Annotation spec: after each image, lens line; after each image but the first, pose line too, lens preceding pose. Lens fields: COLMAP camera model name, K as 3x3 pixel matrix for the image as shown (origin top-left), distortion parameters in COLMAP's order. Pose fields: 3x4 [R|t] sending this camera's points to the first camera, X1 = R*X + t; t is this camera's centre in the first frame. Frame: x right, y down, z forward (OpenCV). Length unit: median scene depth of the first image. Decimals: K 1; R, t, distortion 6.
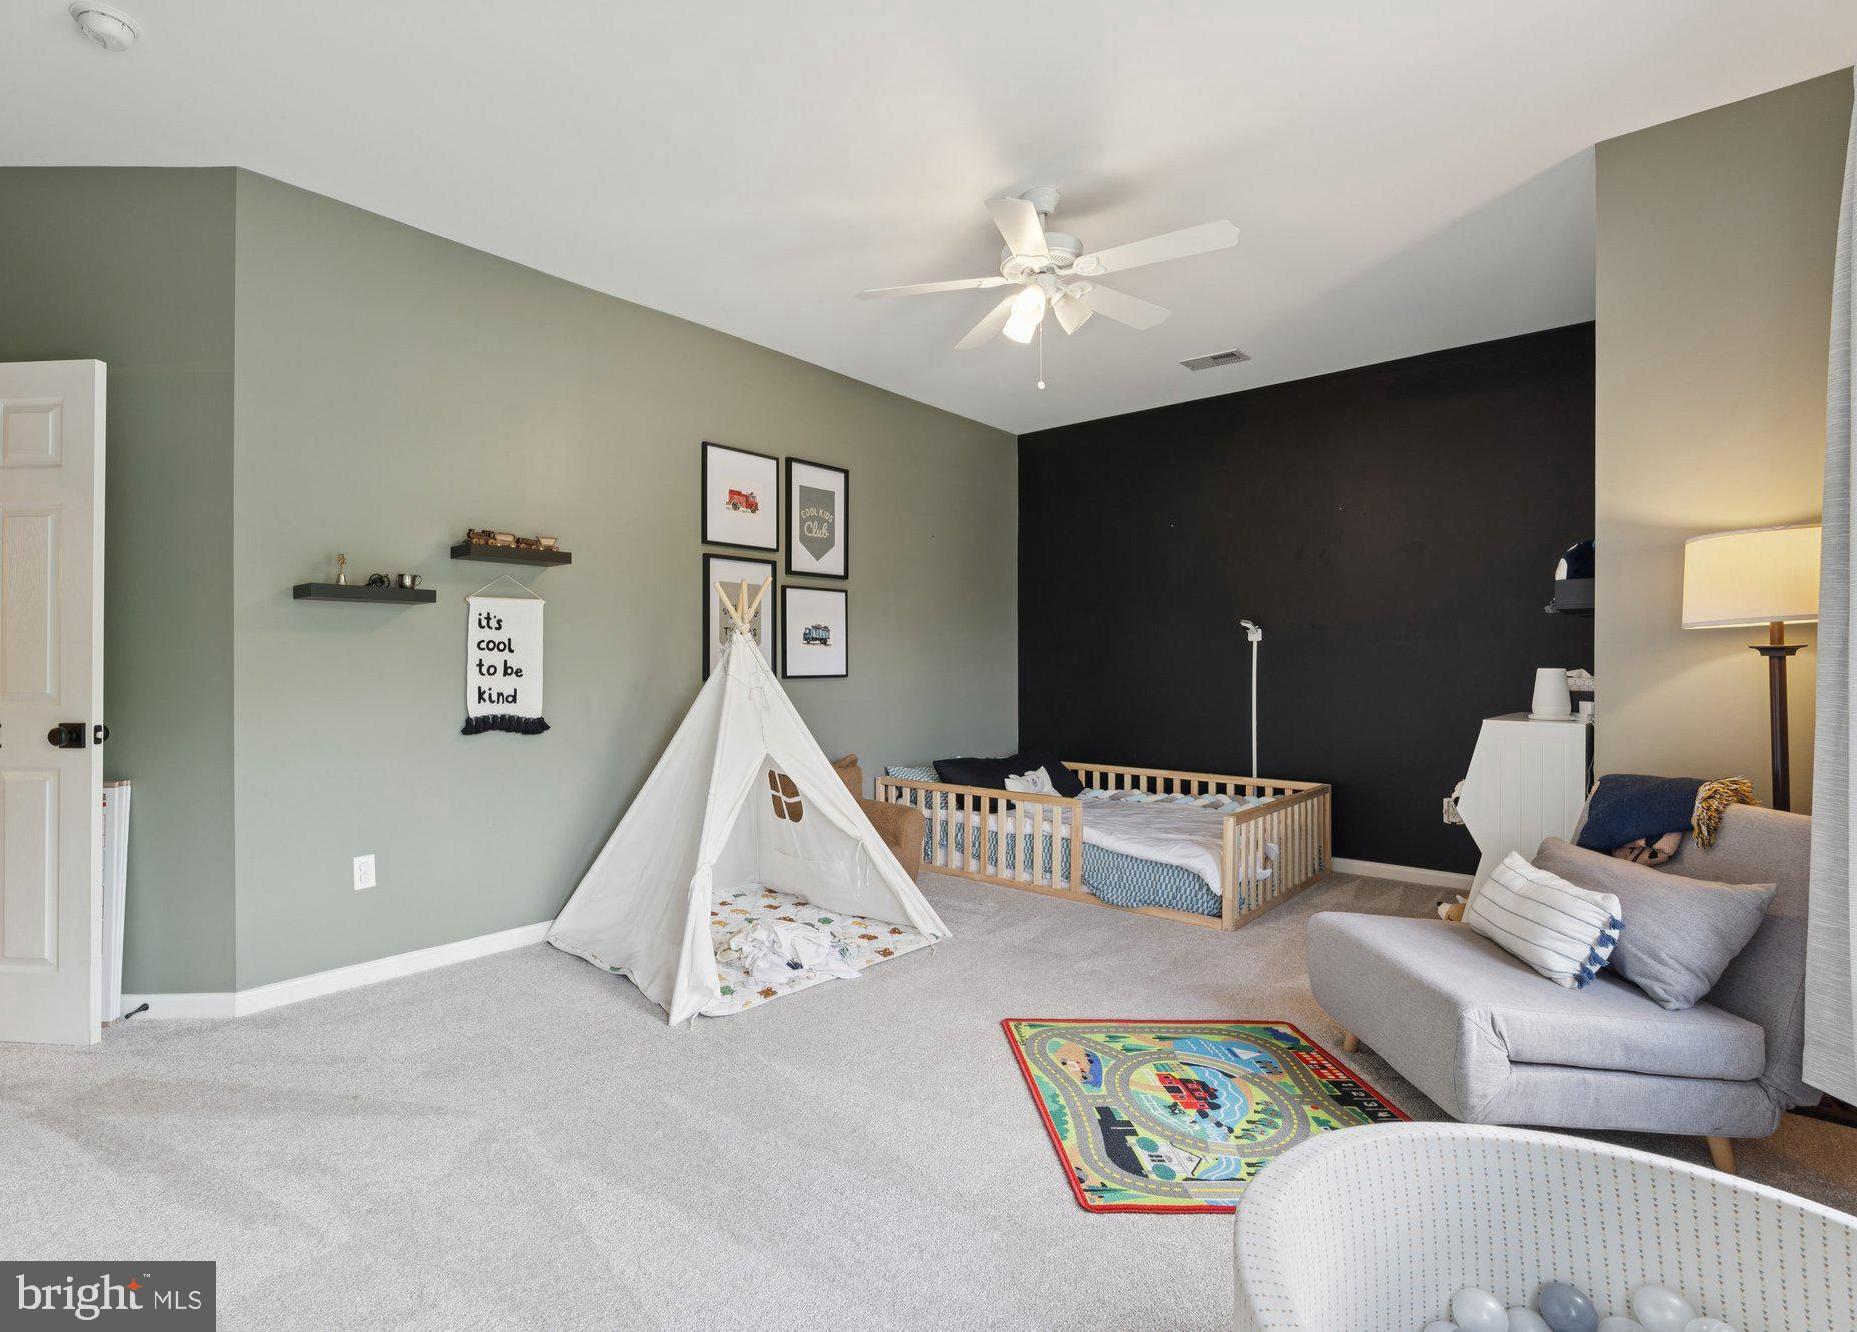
lens RADIAL K [[780.4, 0, 924.0], [0, 780.4, 657.2], [0, 0, 1]] dist [0.000167, 0.000001]
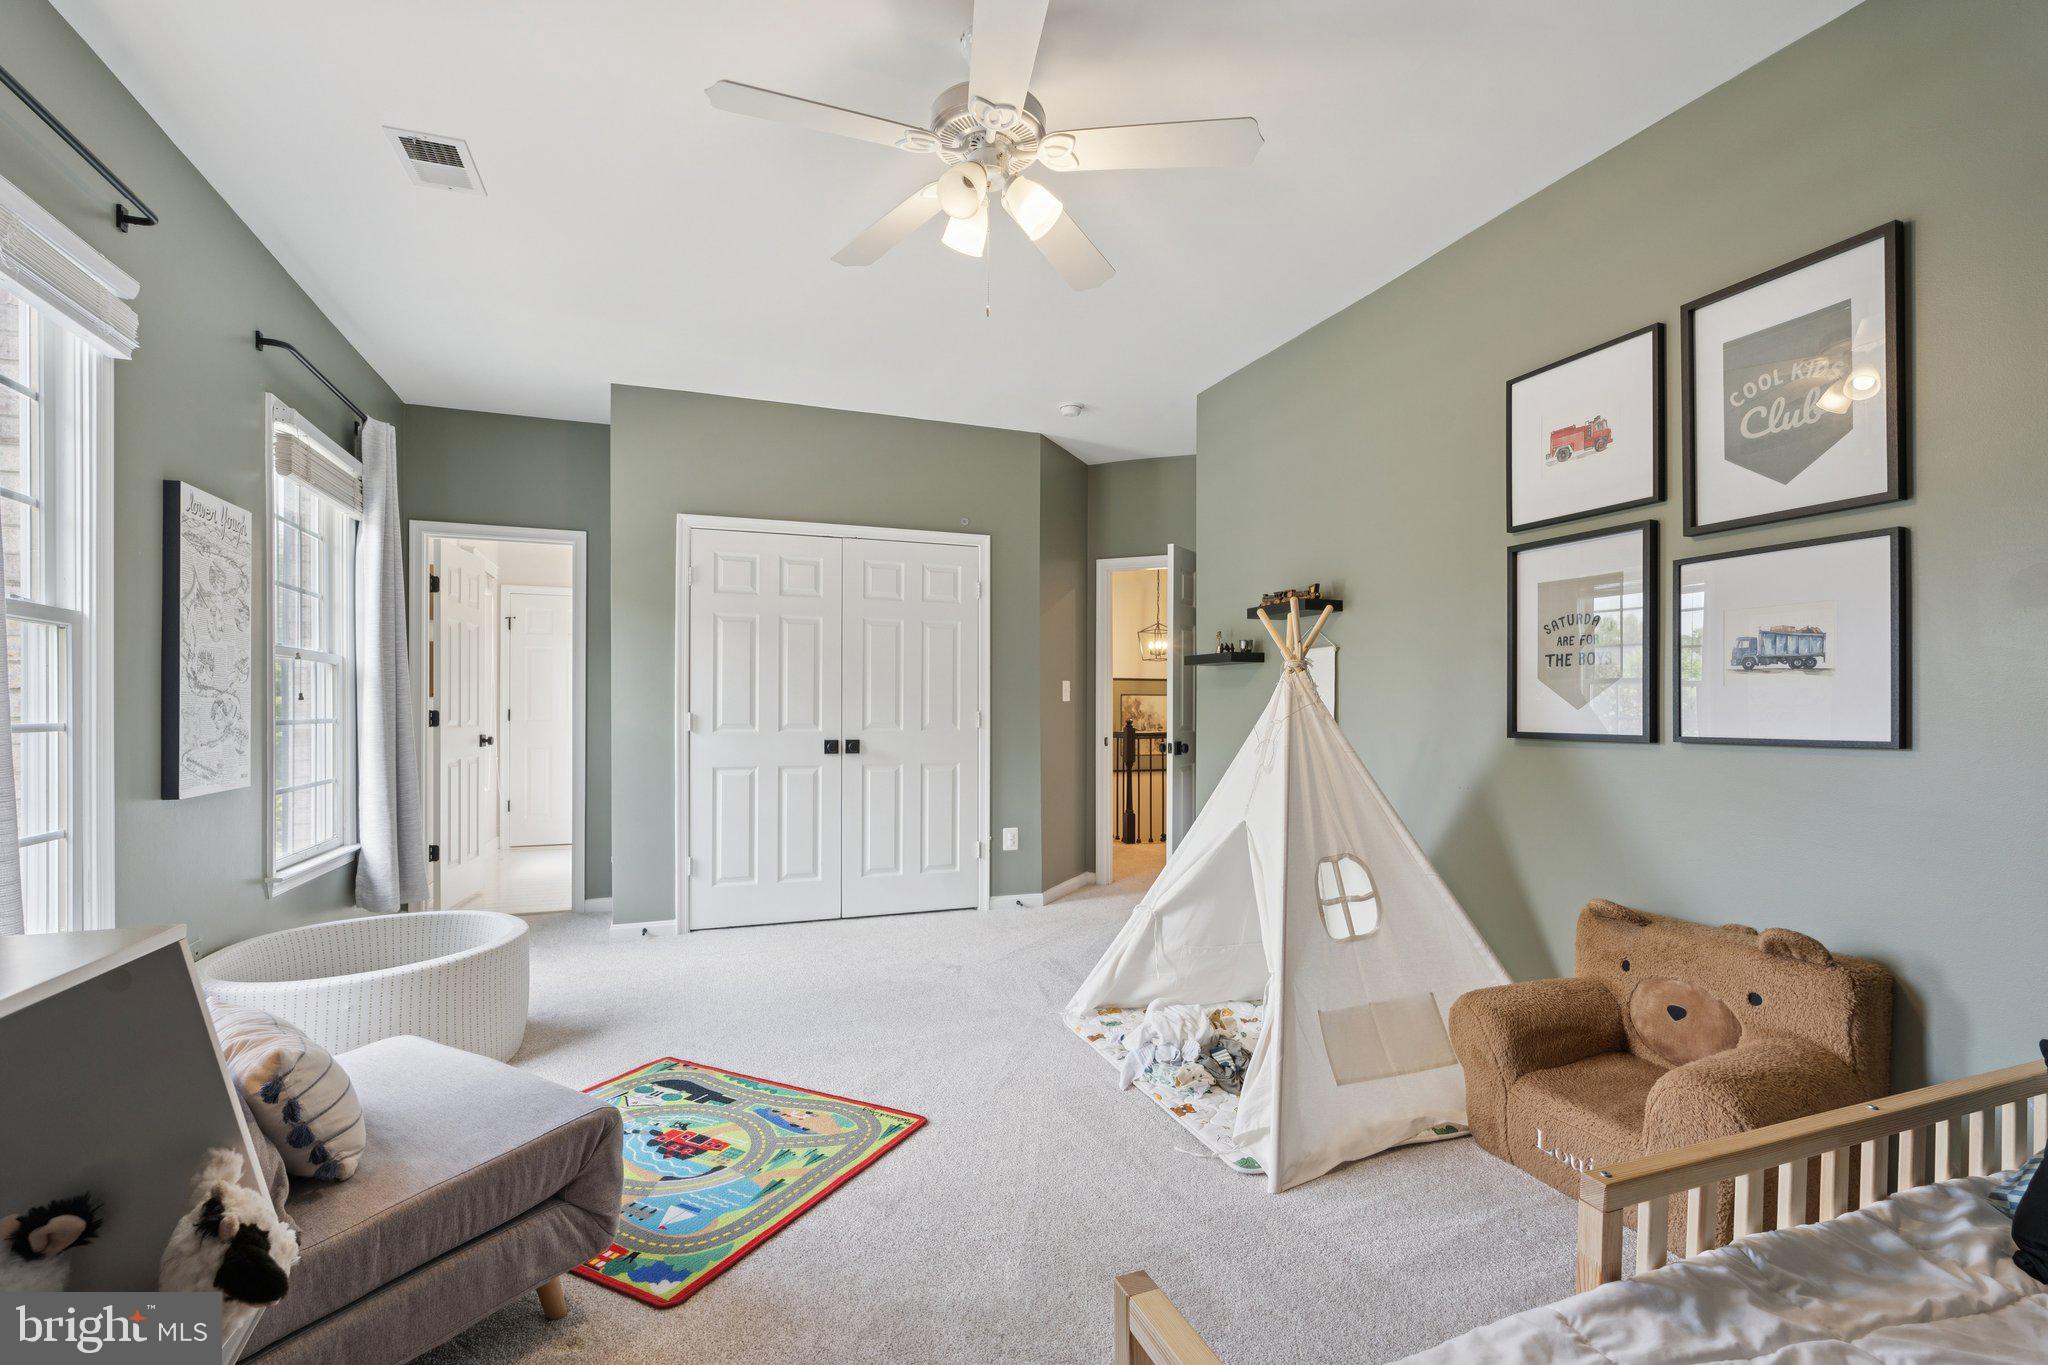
lens RADIAL K [[920.5, 0, 1022.9], [0, 920.5, 703.6], [0, 0, 1]] dist [-0.001365, -0.000363]
pose [[-0.439931, -0.004216, -0.898022, 1.031504], [0.004272, 0.999968, -0.006788, 0.008581], [0.898021, -0.006822, -0.439899, 1.634089]]
